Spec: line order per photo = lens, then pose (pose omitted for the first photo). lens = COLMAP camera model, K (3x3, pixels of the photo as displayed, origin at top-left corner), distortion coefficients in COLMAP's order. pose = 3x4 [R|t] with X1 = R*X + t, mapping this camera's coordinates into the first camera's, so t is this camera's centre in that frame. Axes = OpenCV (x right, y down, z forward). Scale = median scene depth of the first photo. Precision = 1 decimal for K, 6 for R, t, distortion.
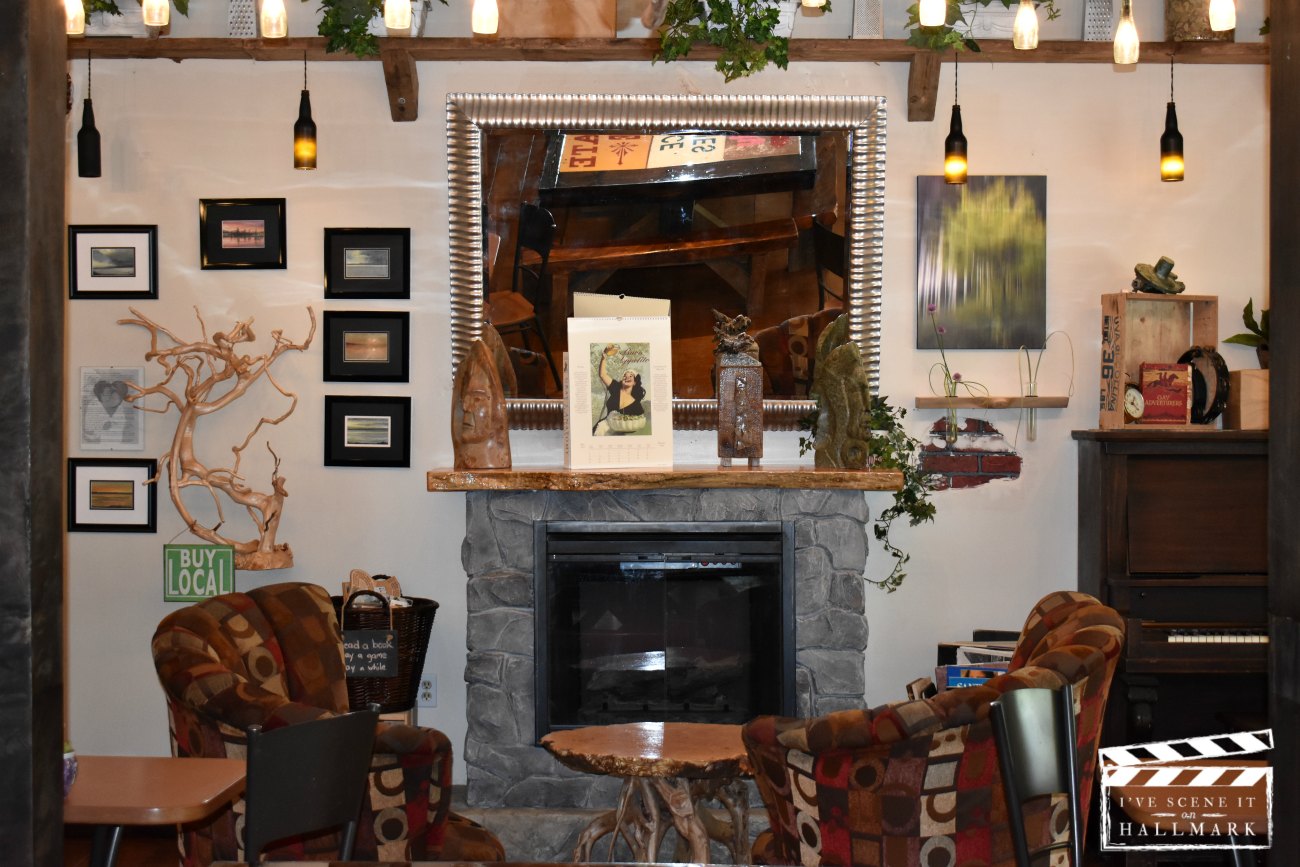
lens RADIAL K [[2190.1, 0, 650.0], [0, 2190.1, 433.5], [0, 0, 1]] dist [0.020207, 0.028576]
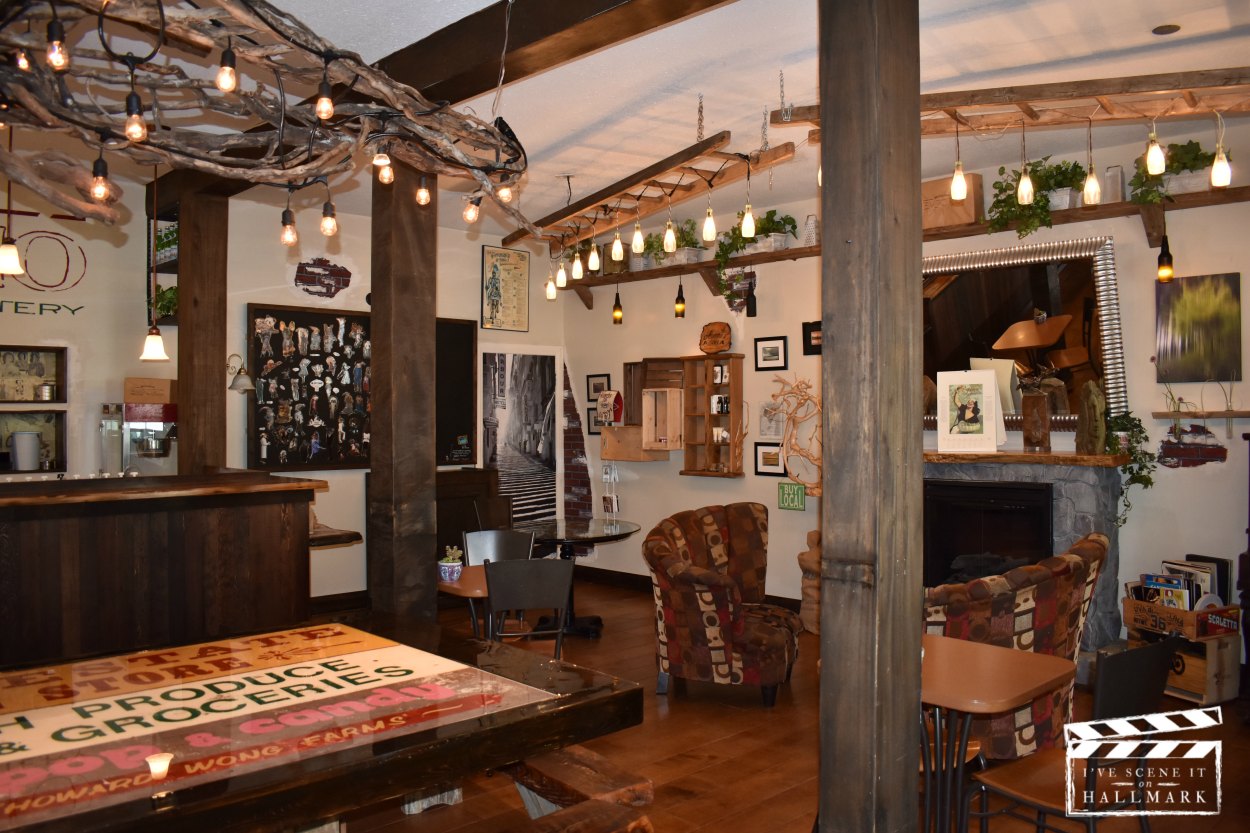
lens RADIAL K [[976.5, 0, 625.0], [0, 976.5, 416.5], [0, 0, 1]] dist [-0.088631, 0.000148]
pose [[0.706981, -0.005378, -0.707212, 0.355384], [-0.003843, 0.999927, -0.011447, -0.003277], [0.707222, 0.010811, 0.706909, 0.206770]]
